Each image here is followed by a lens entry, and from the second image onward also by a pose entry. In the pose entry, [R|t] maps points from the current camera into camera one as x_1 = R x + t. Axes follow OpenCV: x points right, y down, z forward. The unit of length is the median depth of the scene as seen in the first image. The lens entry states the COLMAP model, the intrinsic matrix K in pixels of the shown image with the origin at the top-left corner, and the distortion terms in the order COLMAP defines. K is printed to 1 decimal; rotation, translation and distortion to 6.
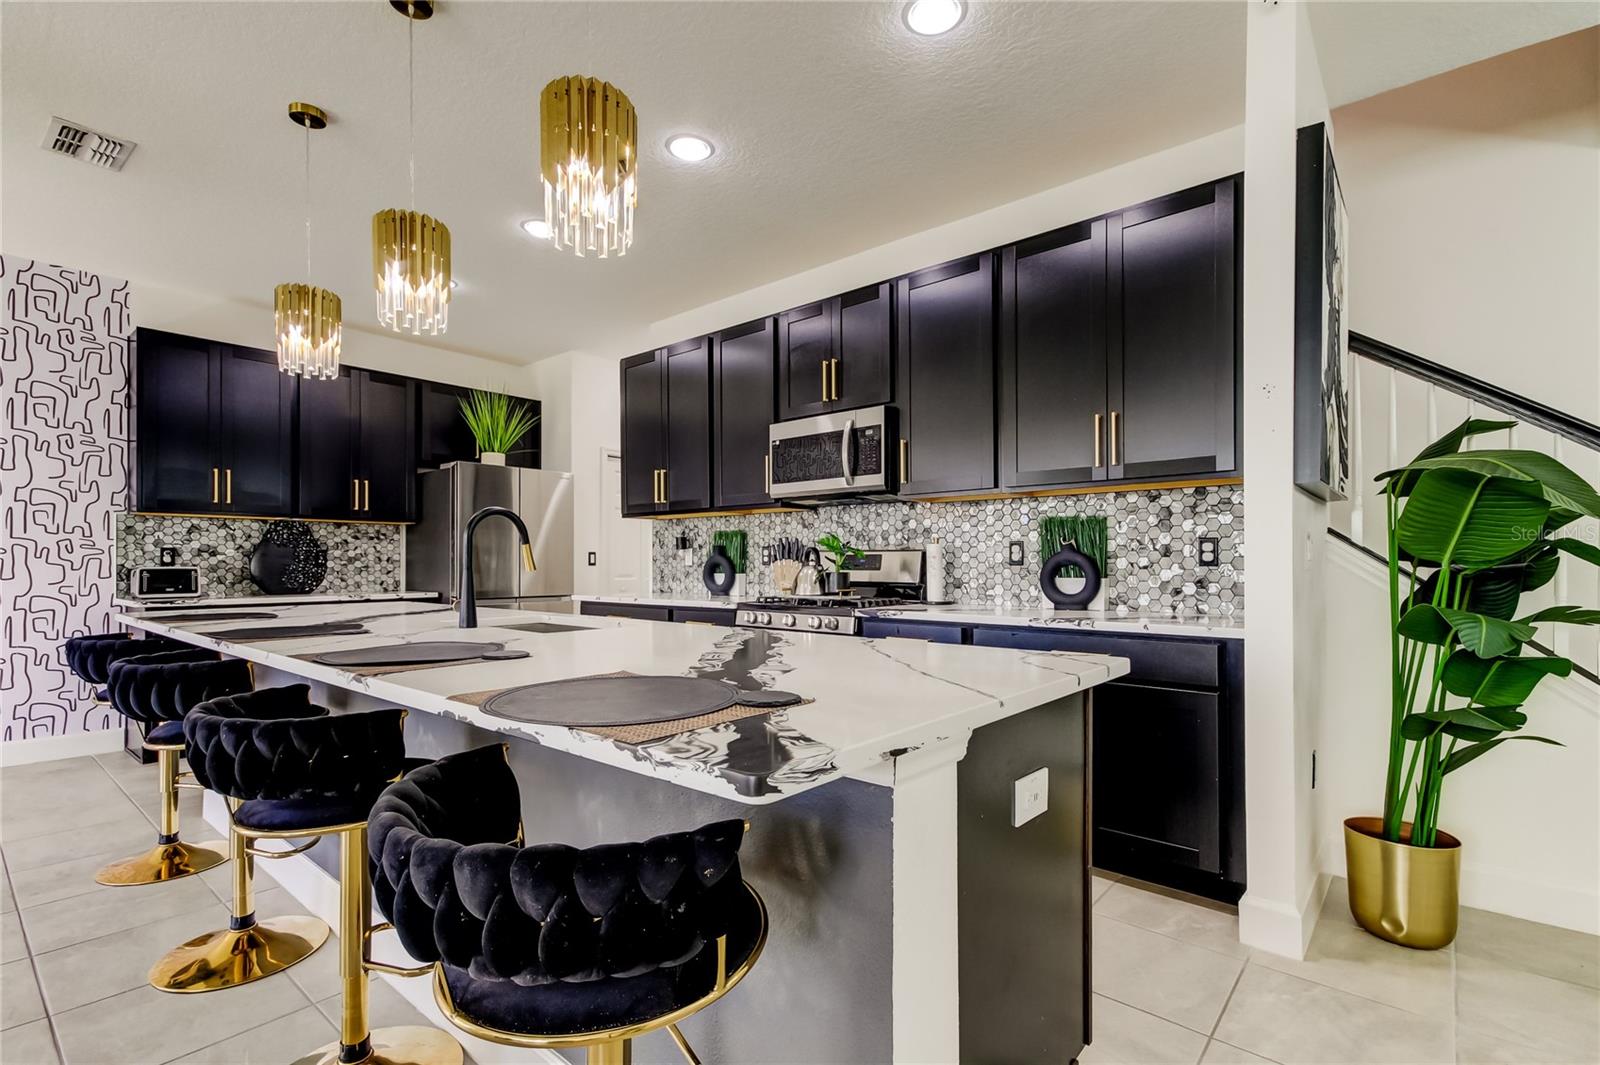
lens RADIAL K [[741.2, 0, 807.3], [0, 741.2, 556.9], [0, 0, 1]] dist [0.015543, -0.005523]
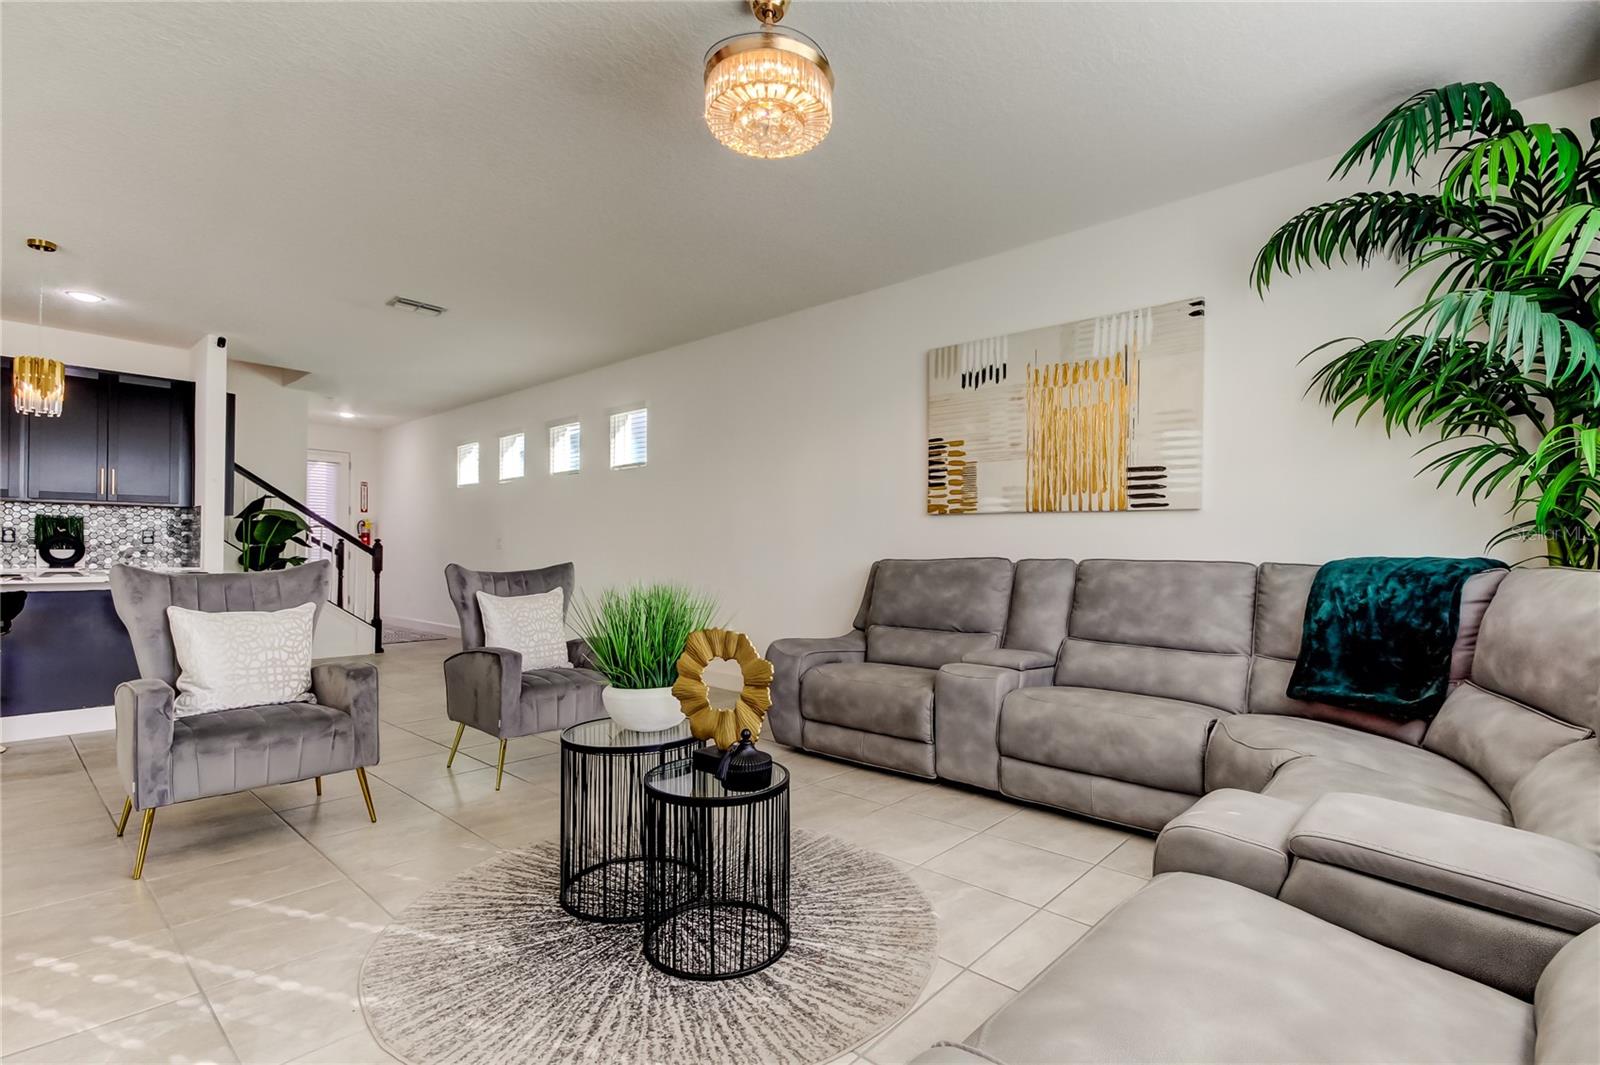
lens RADIAL K [[741.2, 0, 810.3], [0, 741.2, 543.5], [0, 0, 1]] dist [0.015543, -0.005523]
pose [[0.018905, 0.015846, 0.999696, -1.156218], [-0.015490, 0.999759, -0.015554, 0.010816], [-0.999701, -0.015192, 0.019146, -0.696651]]
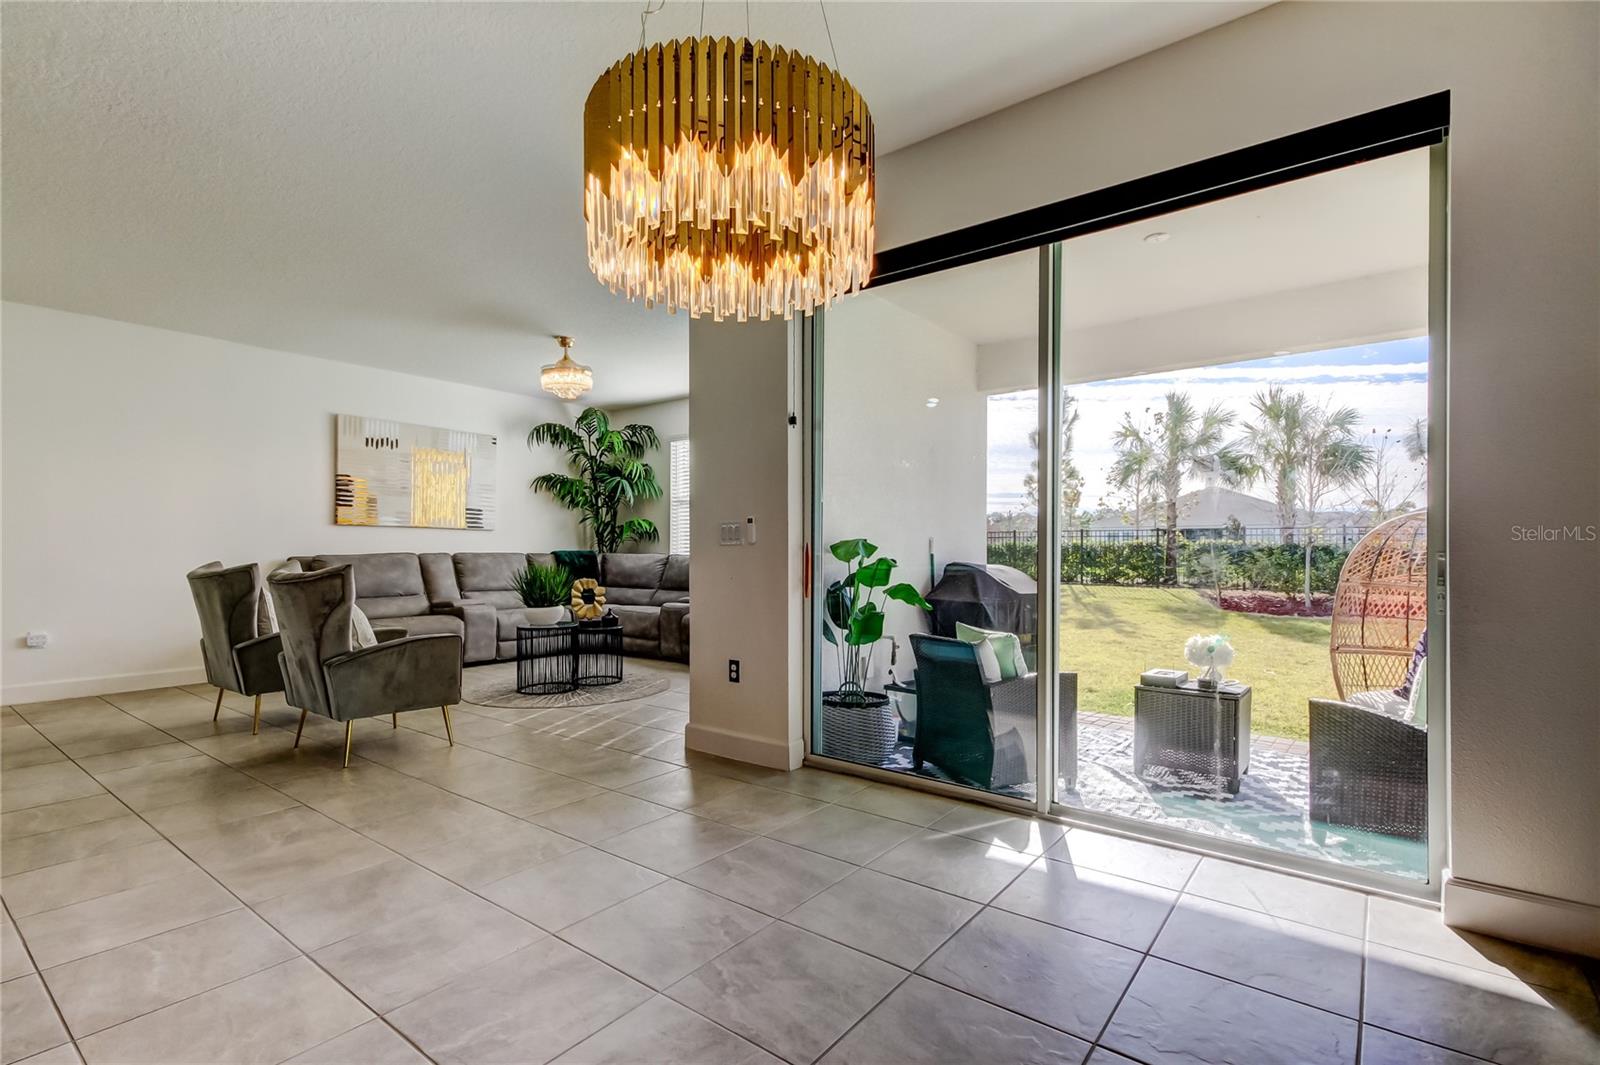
lens RADIAL K [[741.2, 0, 802.3], [0, 741.2, 548.7], [0, 0, 1]] dist [0.015543, -0.005523]
pose [[-0.999101, 0.000496, -0.042388, -0.997144], [0.000880, 0.999959, -0.009052, 0.017801], [0.042382, -0.009081, -0.999060, 0.861069]]
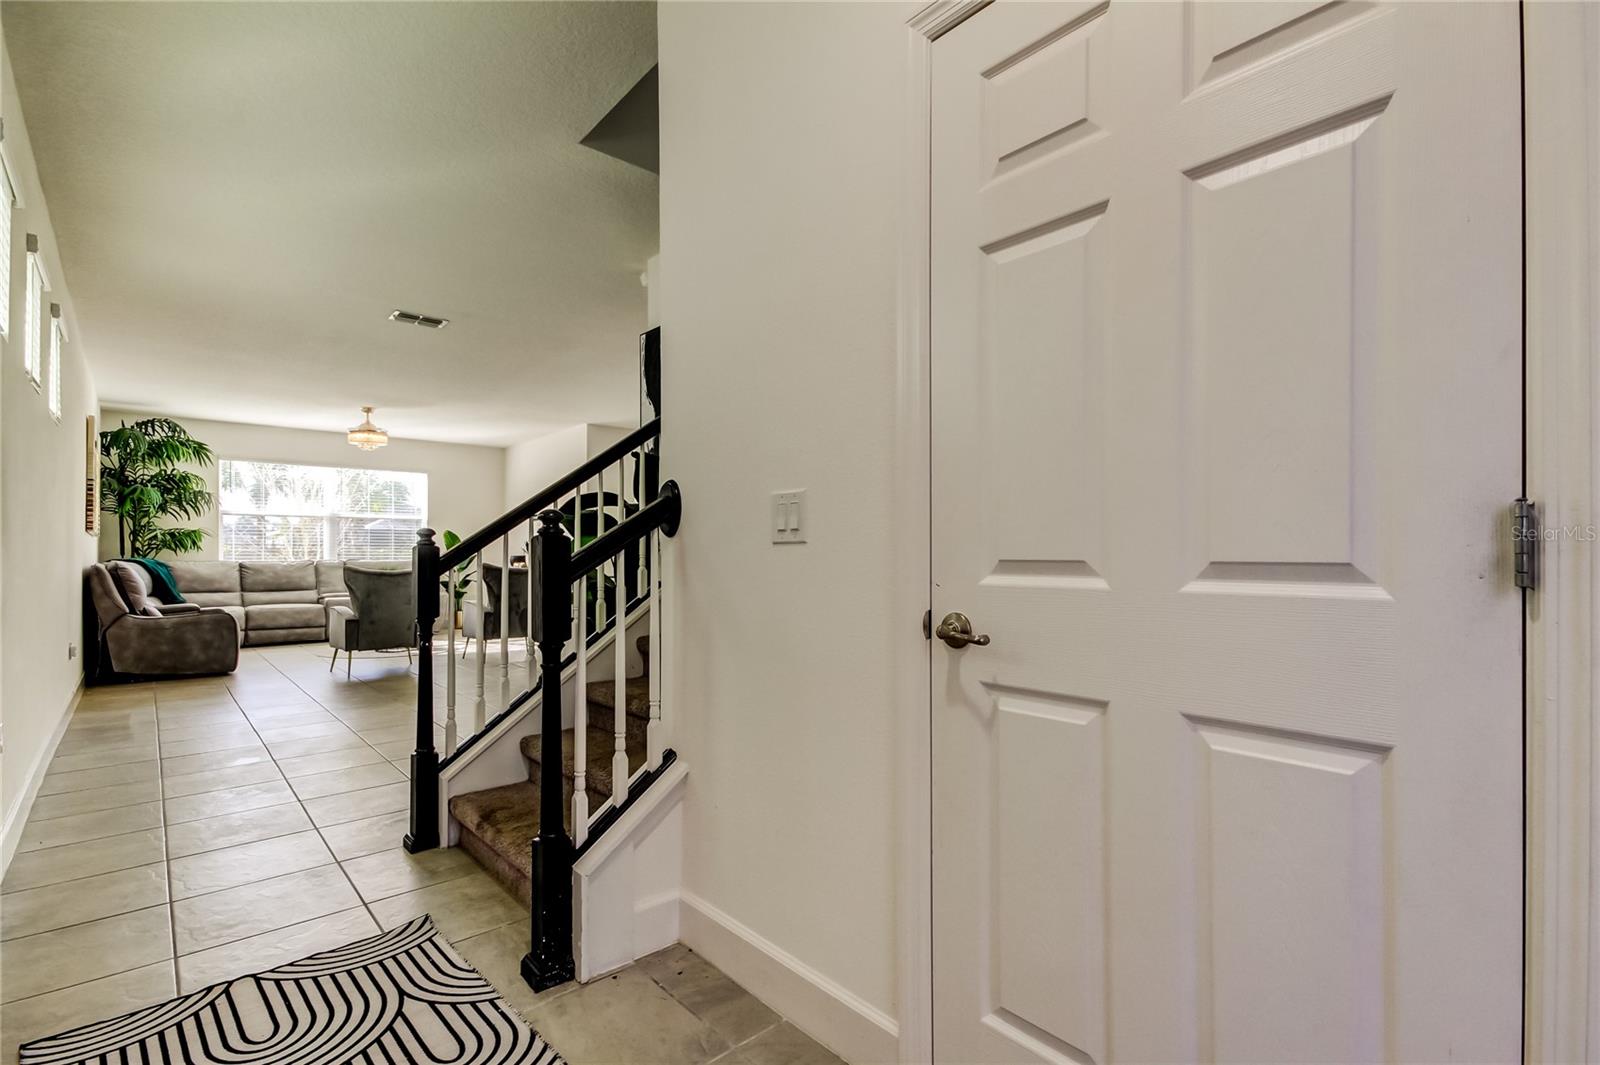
lens RADIAL K [[741.2, 0, 835.5], [0, 741.2, 552.1], [0, 0, 1]] dist [0.015543, -0.005523]
pose [[-0.138145, -0.003984, -0.990404, 1.333517], [0.007978, 0.999955, -0.005135, 0.012459], [0.990380, -0.008611, -0.138107, 0.967123]]
